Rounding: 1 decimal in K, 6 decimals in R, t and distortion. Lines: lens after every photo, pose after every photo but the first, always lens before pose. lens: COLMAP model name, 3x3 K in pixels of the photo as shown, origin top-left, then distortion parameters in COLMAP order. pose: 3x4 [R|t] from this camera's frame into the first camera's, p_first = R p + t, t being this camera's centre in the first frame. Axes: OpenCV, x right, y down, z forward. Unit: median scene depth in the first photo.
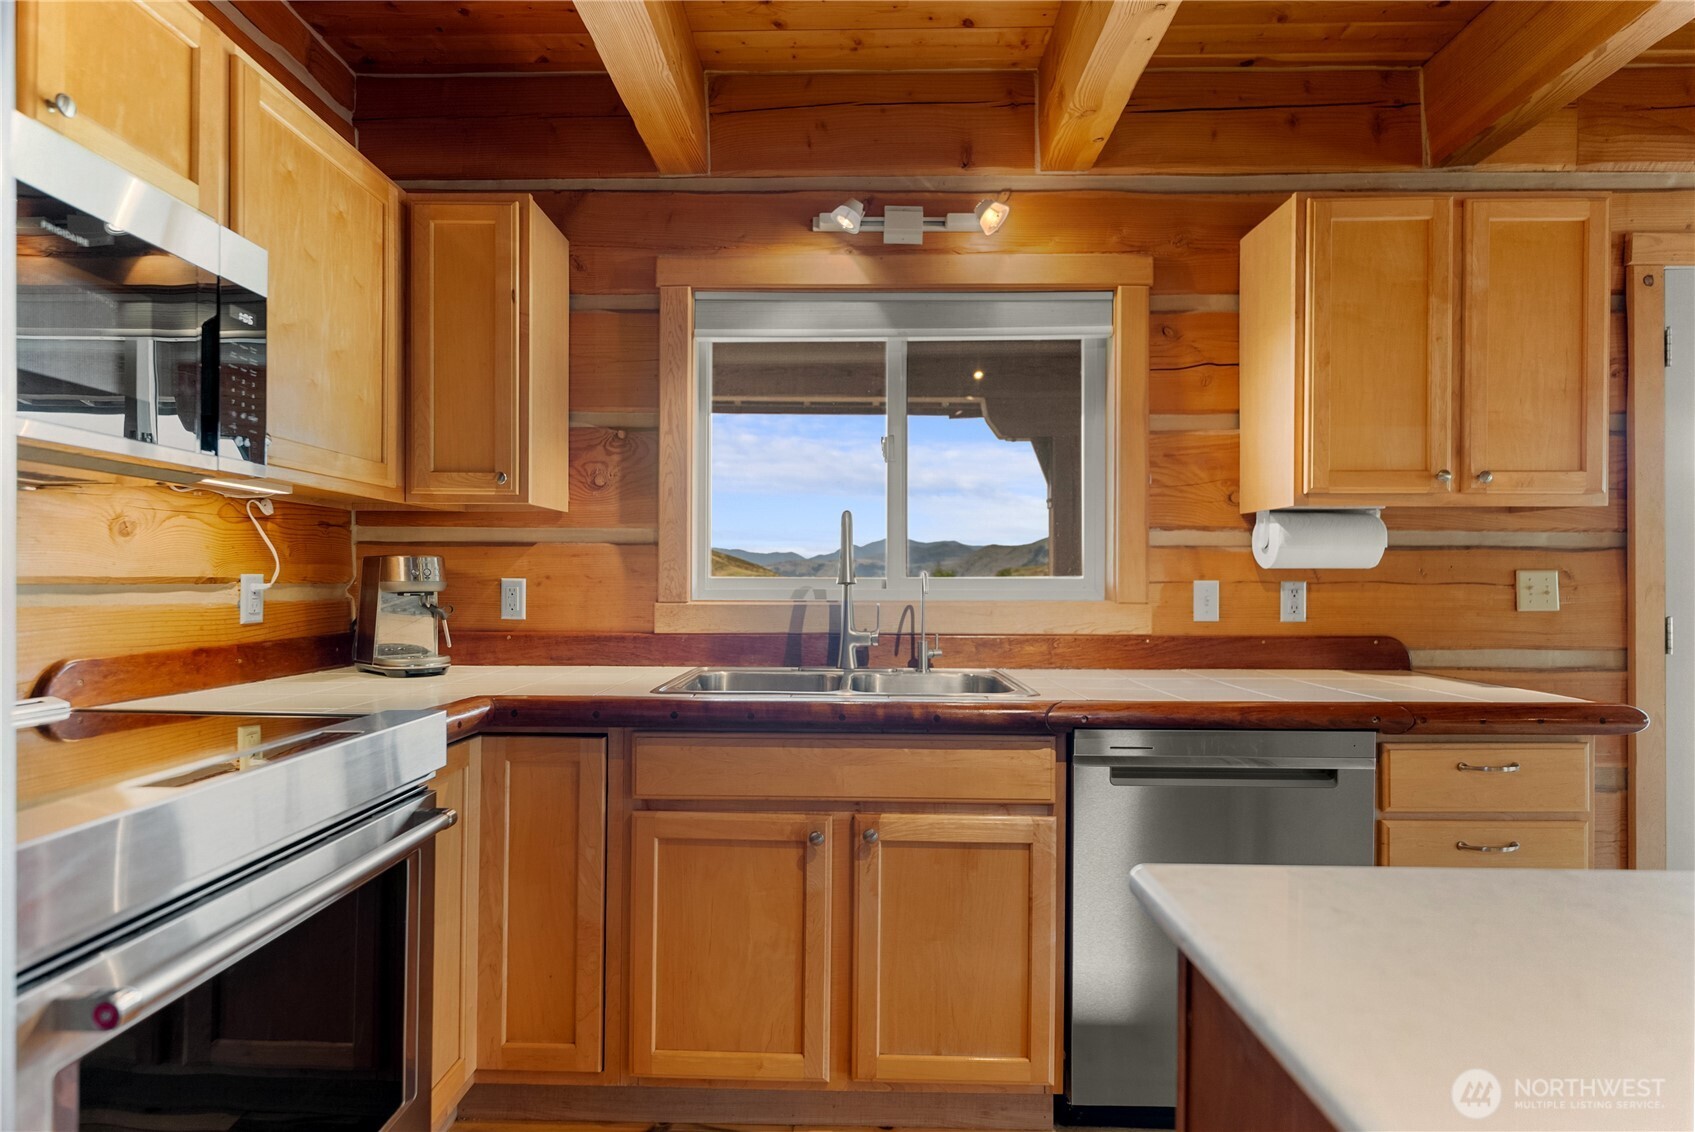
lens RADIAL K [[869.9, 0, 847.5], [0, 869.9, 566.0], [0, 0, 1]] dist [0.019917, -0.000016]
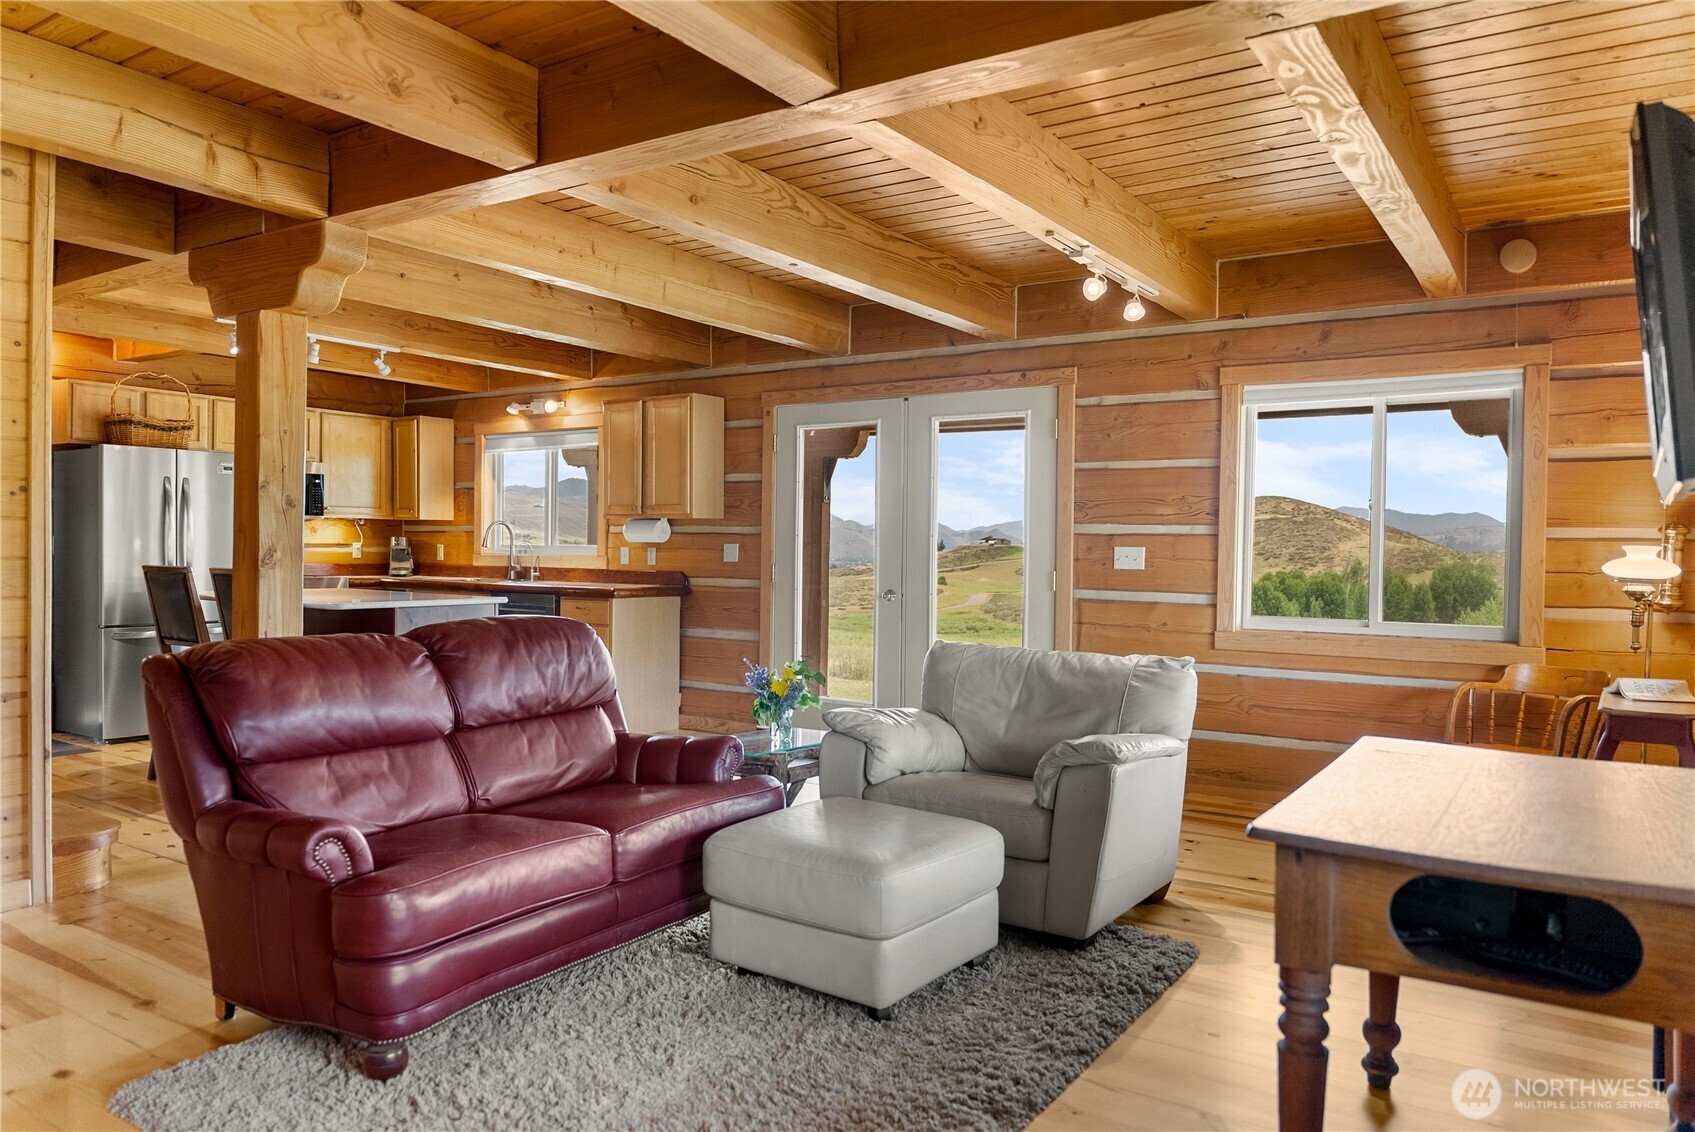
lens RADIAL K [[1155.3, 0, 847.5], [0, 1155.3, 566.0], [0, 0, 1]] dist [-0.009054, -0.001527]
pose [[0.843696, 0.014255, -0.536631, 2.648505], [-0.002549, 0.999742, 0.022550, -0.004616], [0.536814, -0.017657, 0.843516, -1.368200]]
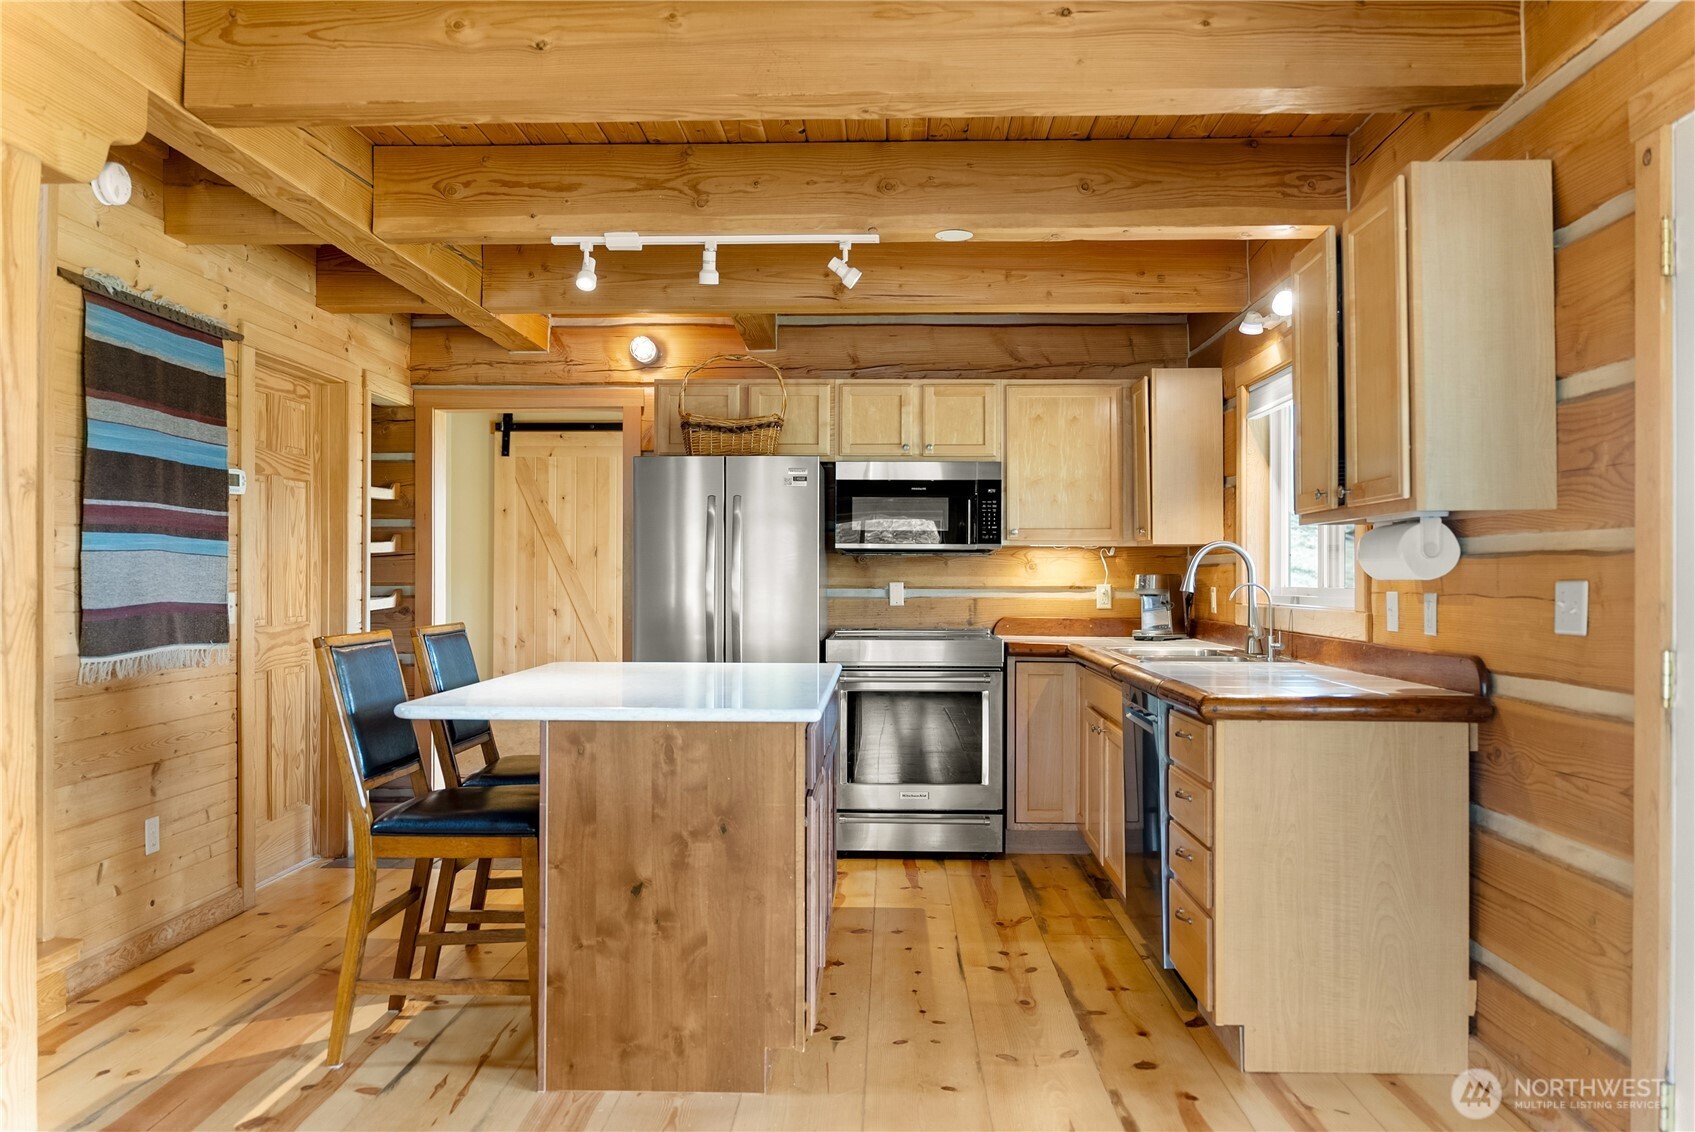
lens RADIAL K [[1219.2, 0, 838.9], [0, 1219.2, 572.8], [0, 0, 1]] dist [-0.003893, -0.002068]
pose [[-0.032110, -0.009487, -0.999439, 1.863312], [0.007507, 0.999924, -0.009732, 0.003603], [0.999456, -0.007815, -0.032036, 0.398062]]
